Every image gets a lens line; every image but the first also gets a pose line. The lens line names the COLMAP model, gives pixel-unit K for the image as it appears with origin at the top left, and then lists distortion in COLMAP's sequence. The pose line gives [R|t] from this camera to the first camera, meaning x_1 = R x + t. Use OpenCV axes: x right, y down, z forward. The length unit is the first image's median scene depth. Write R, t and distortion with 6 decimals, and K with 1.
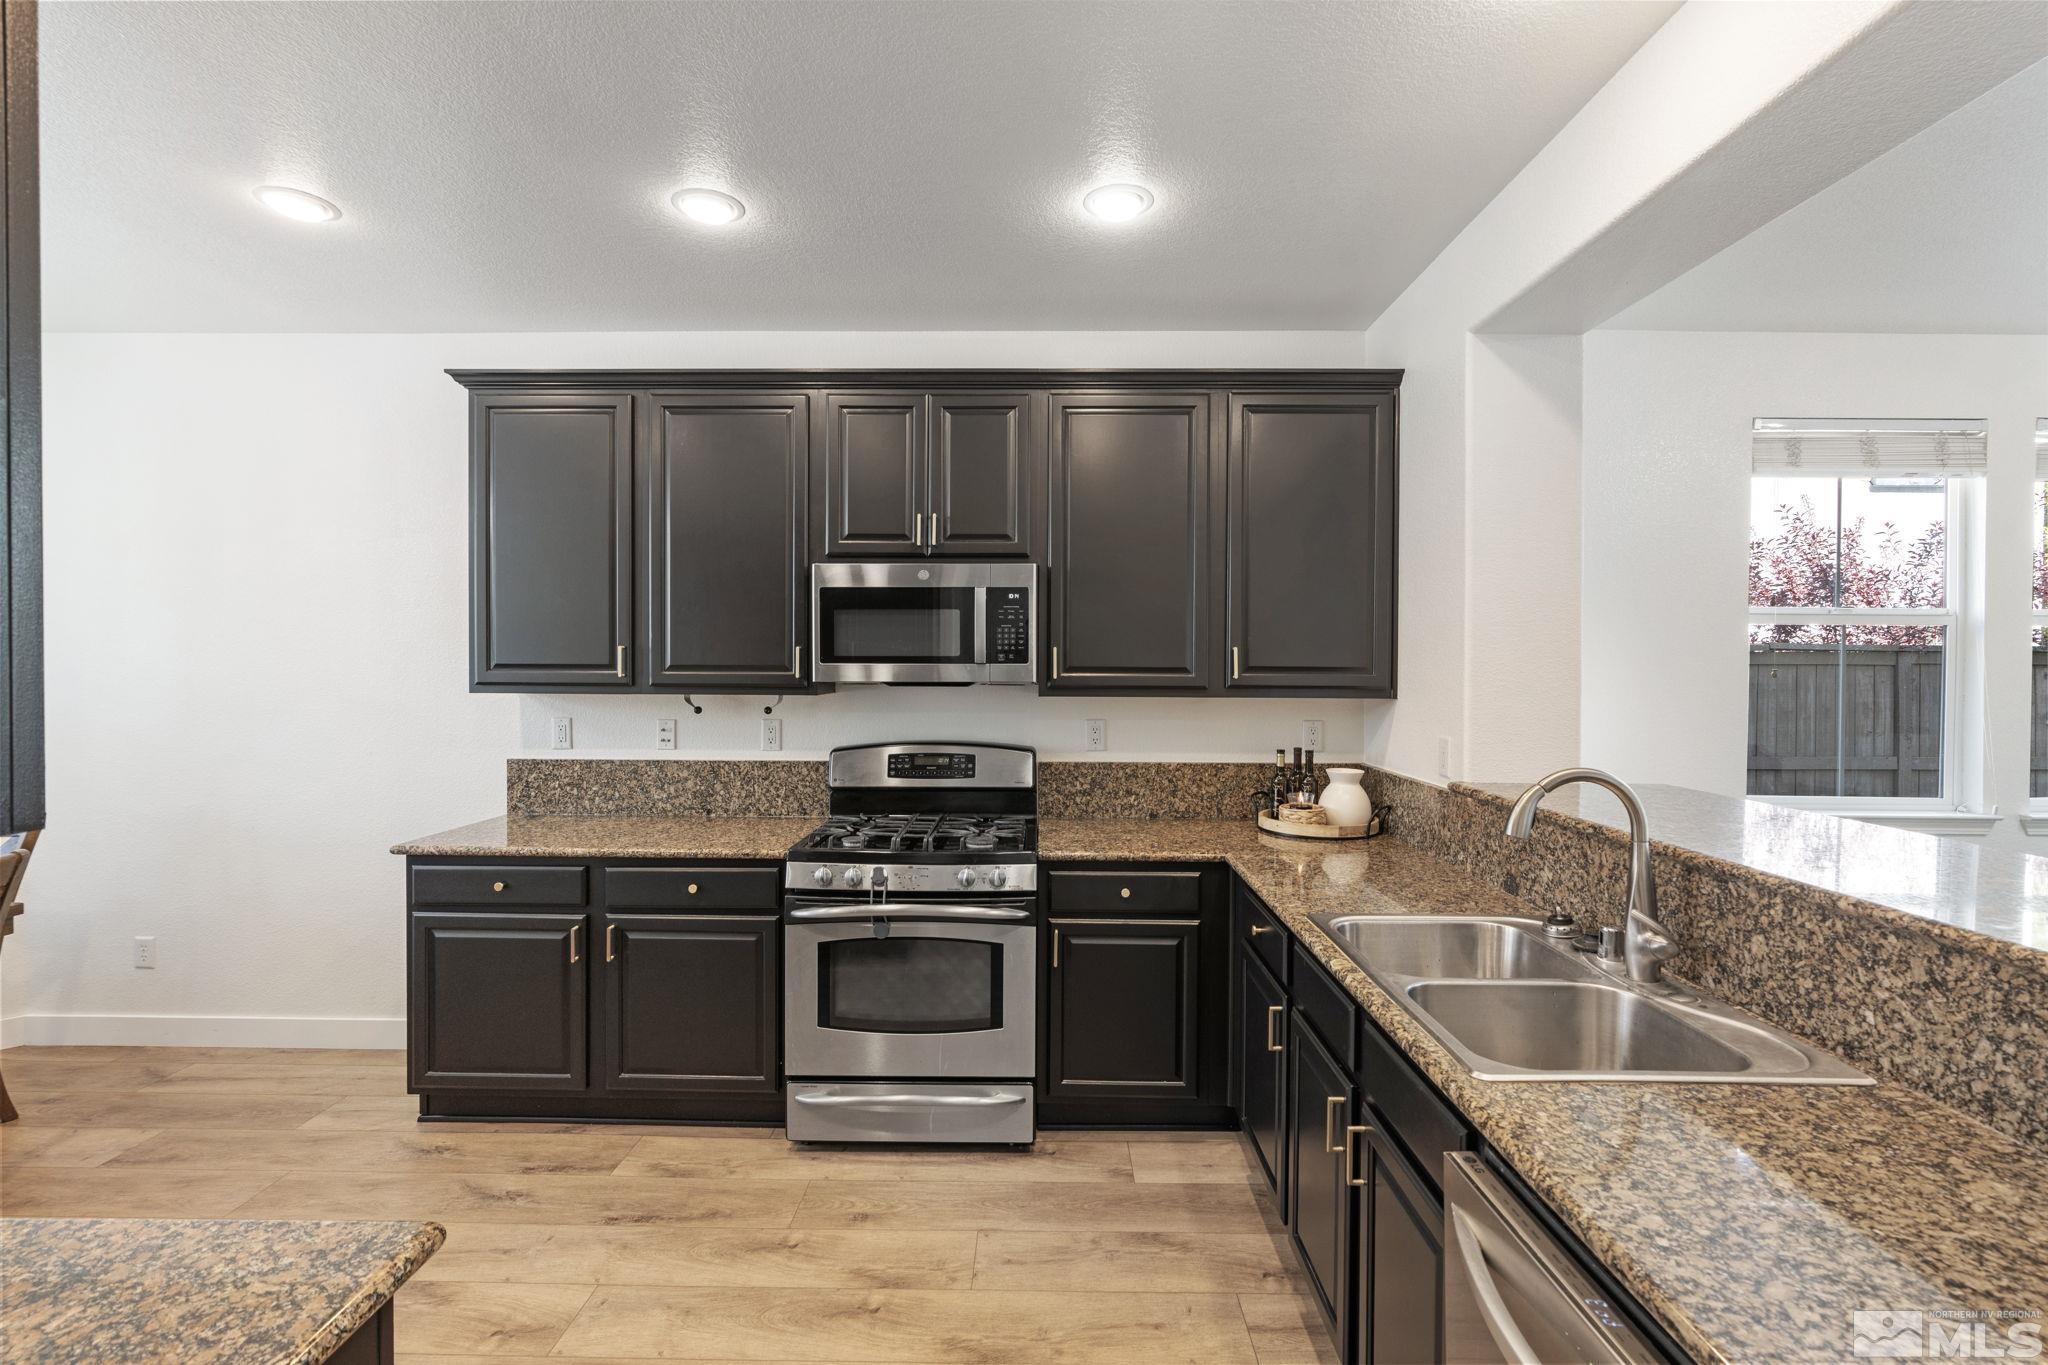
lens RADIAL K [[918.6, 0, 1028.5], [0, 918.6, 683.5], [0, 0, 1]] dist [-0.012825, 0.005379]
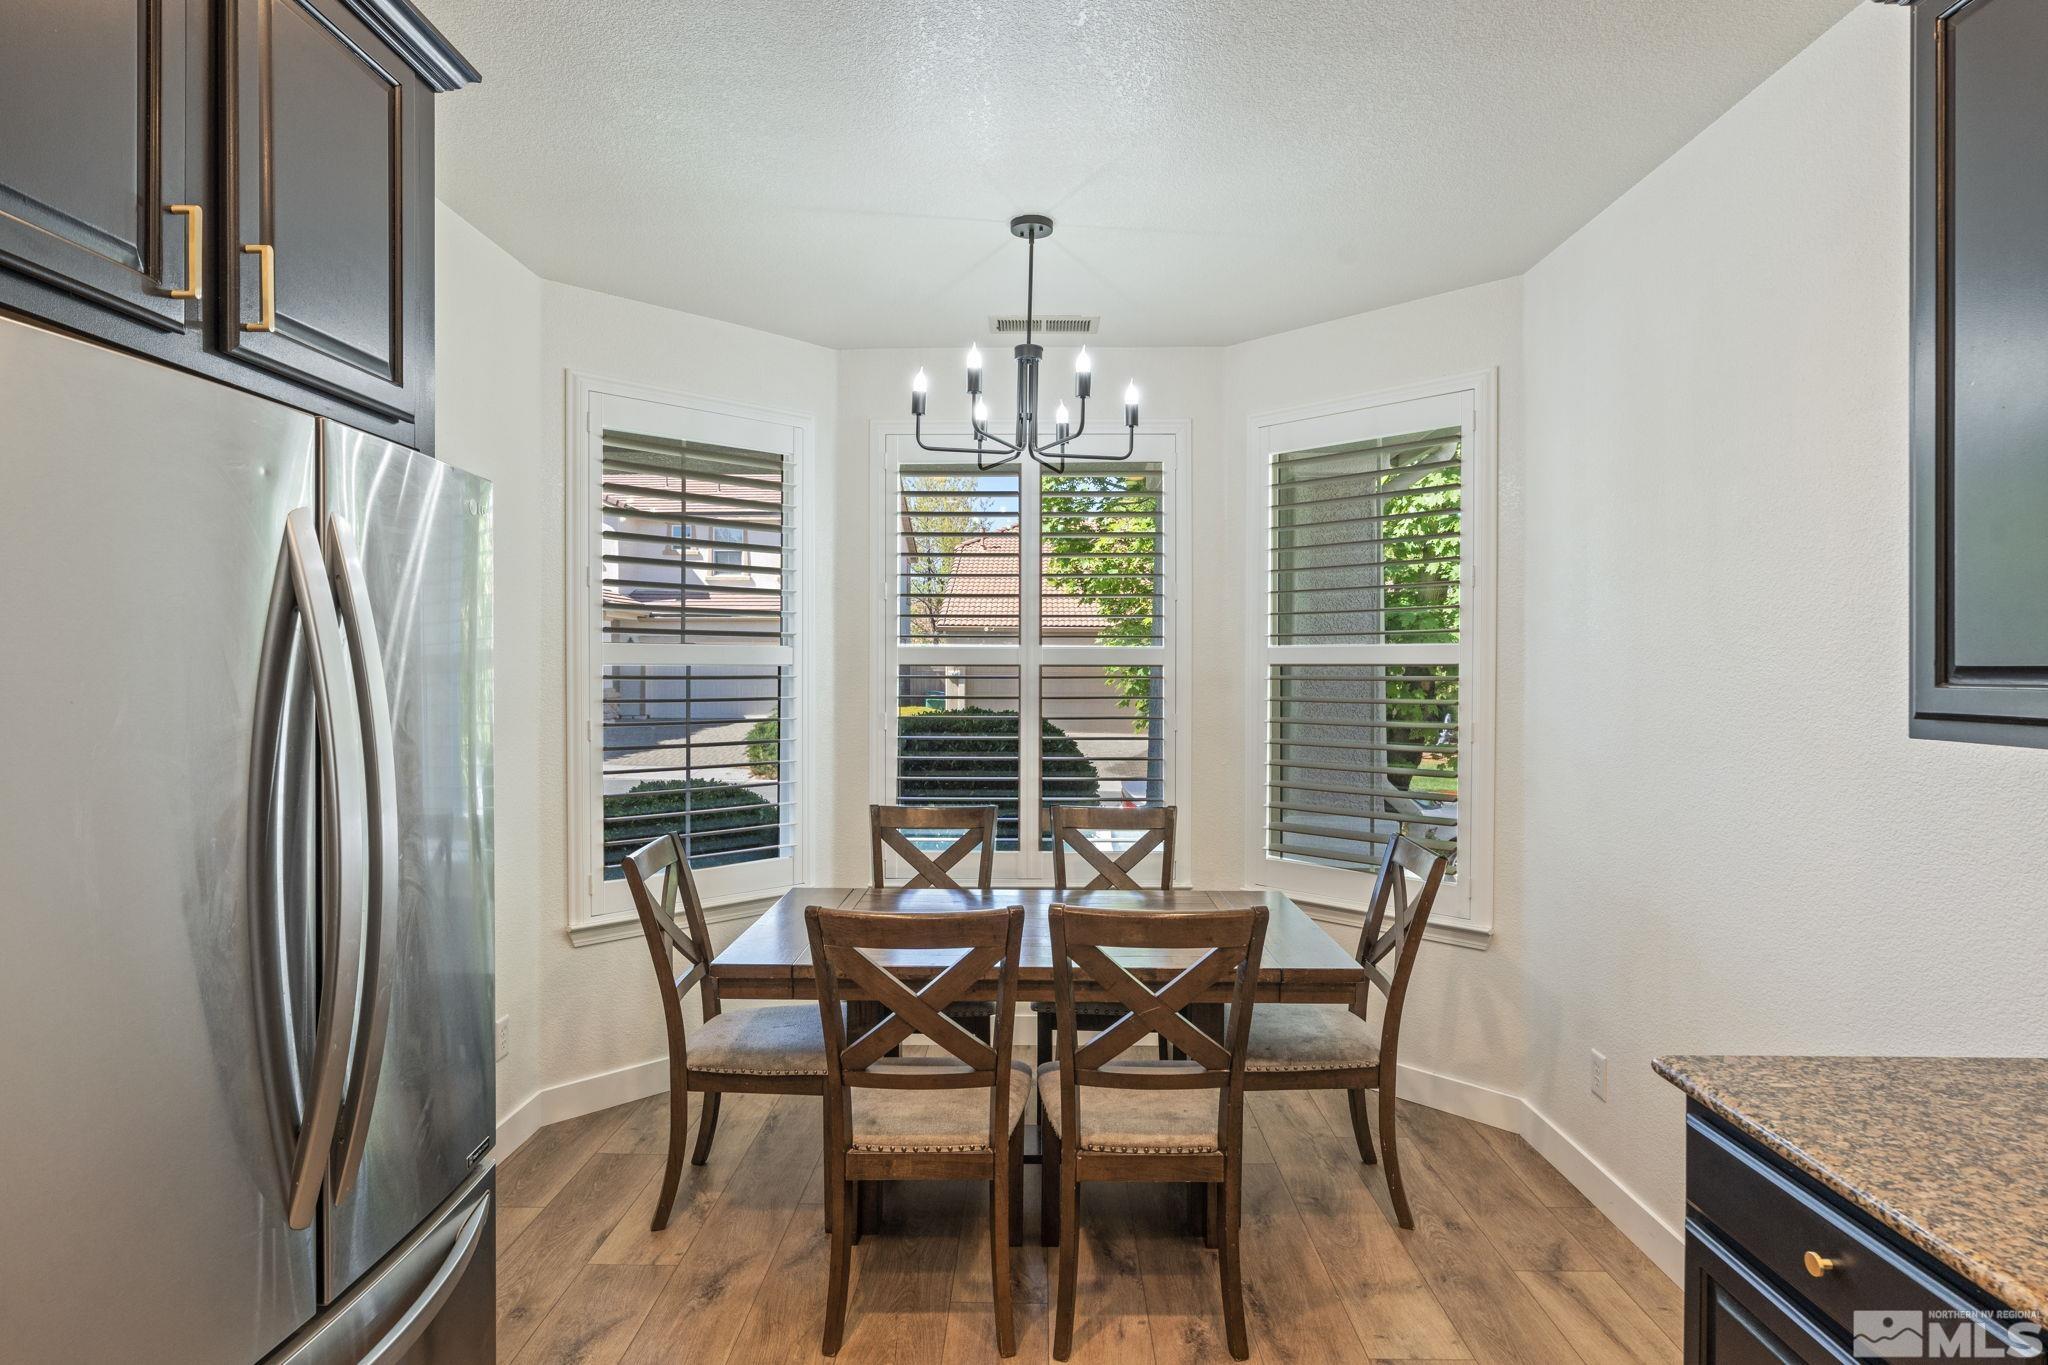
lens RADIAL K [[1097.2, 0, 1027.3], [0, 1097.2, 672.3], [0, 0, 1]] dist [0.003039, 0.000401]
pose [[0.000496, -0.001728, -0.999998, -0.123818], [-0.020034, 0.999798, -0.001738, -0.010815], [0.999799, 0.020035, 0.000461, 0.623467]]
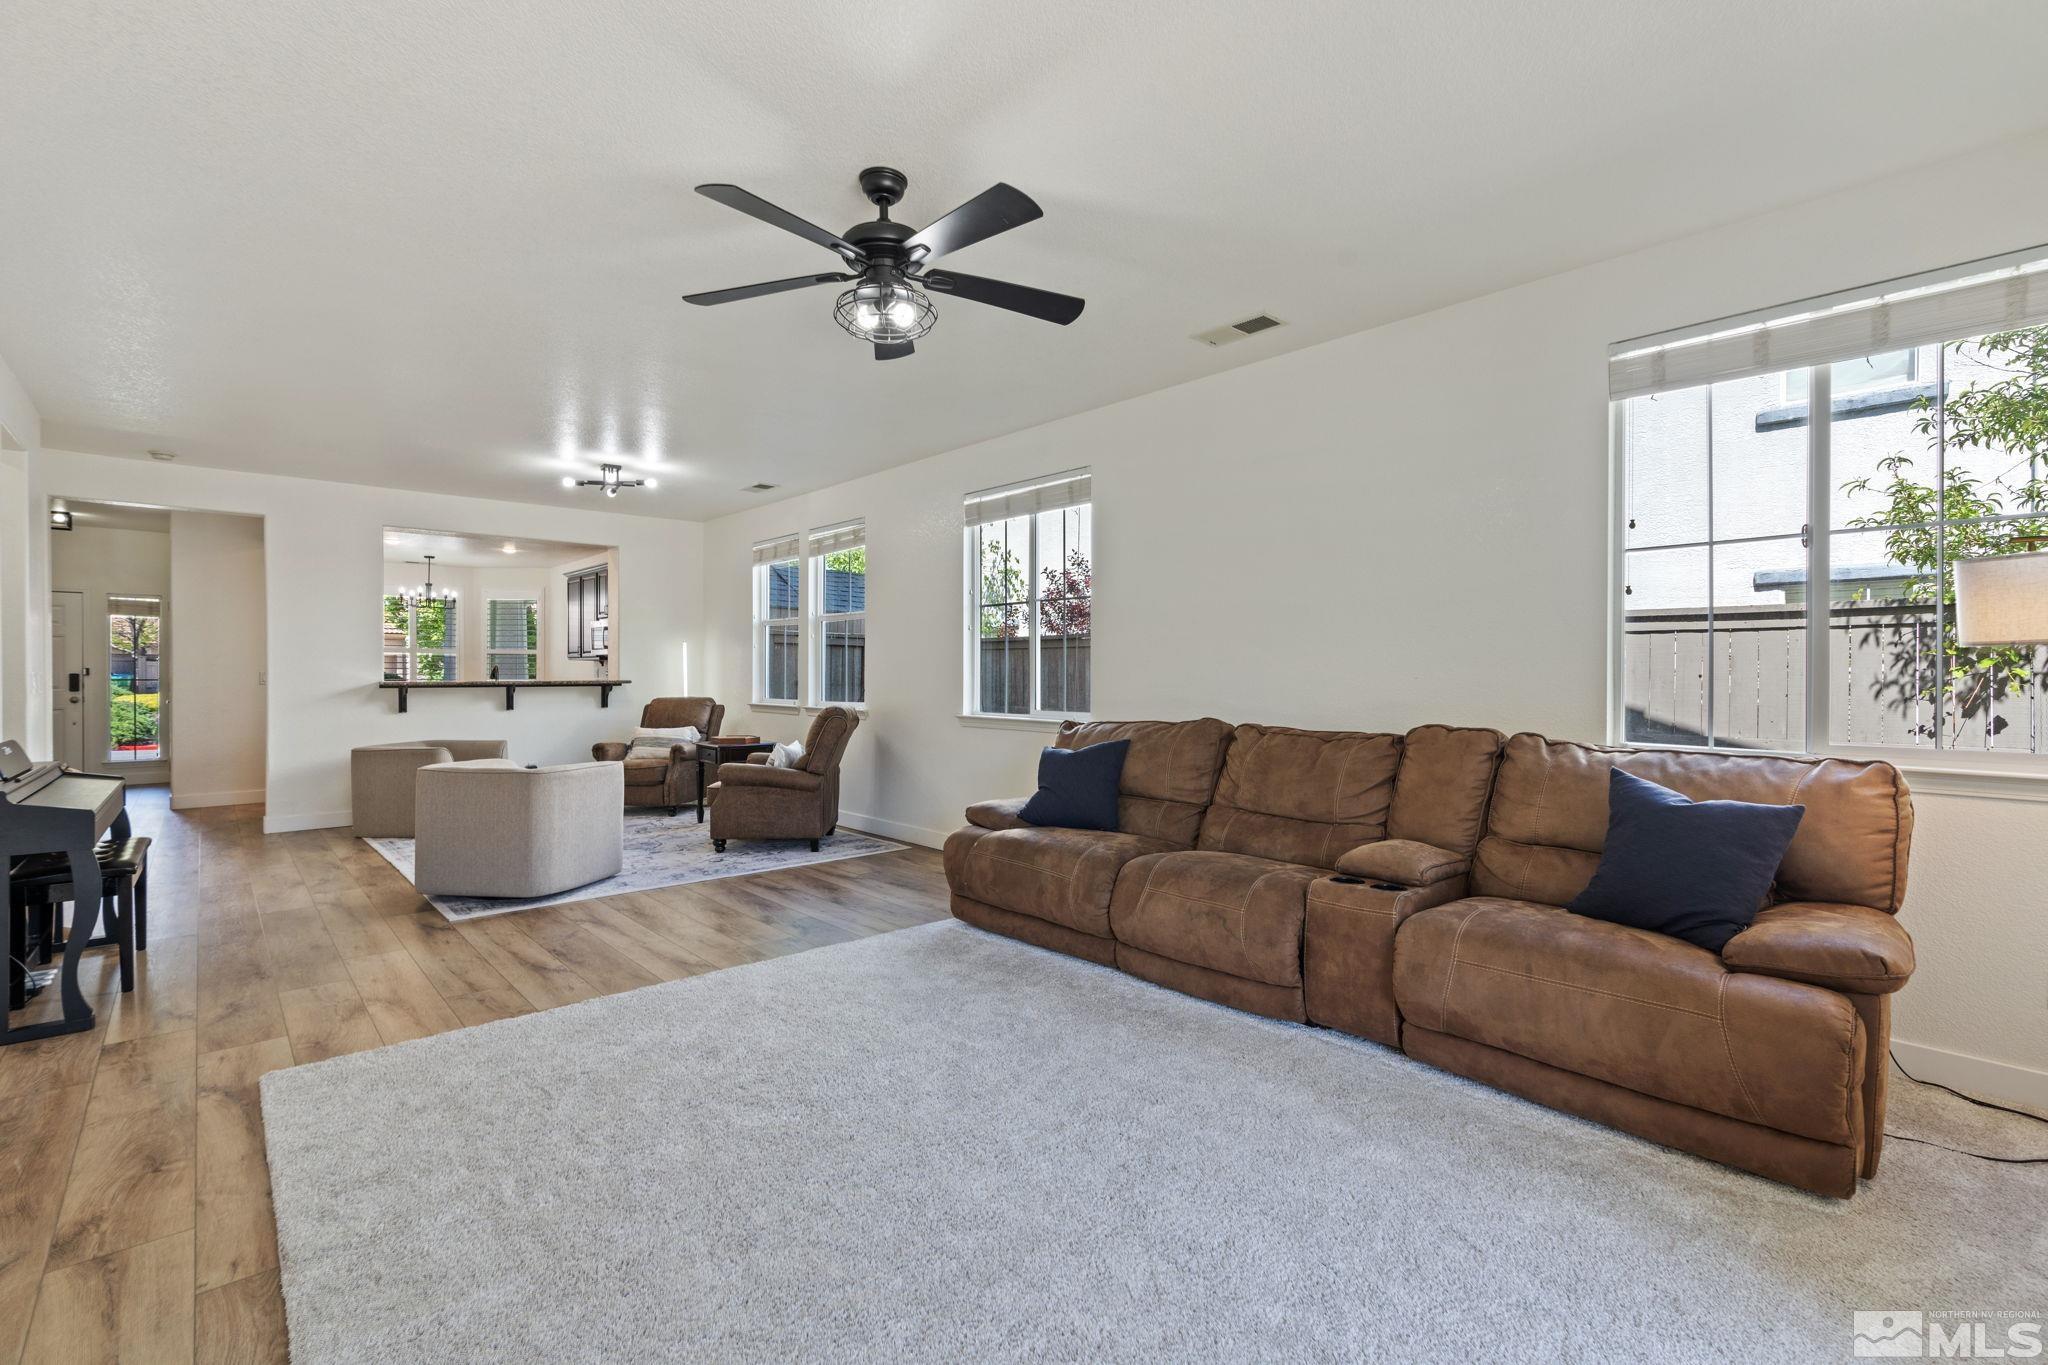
lens RADIAL K [[923.2, 0, 1036.6], [0, 923.2, 652.8], [0, 0, 1]] dist [-0.006285, 0.004091]
pose [[0.684219, -0.022001, -0.728945, 3.472962], [-0.012862, 0.999025, -0.042226, 0.113795], [0.729163, 0.038267, 0.683269, -0.161026]]
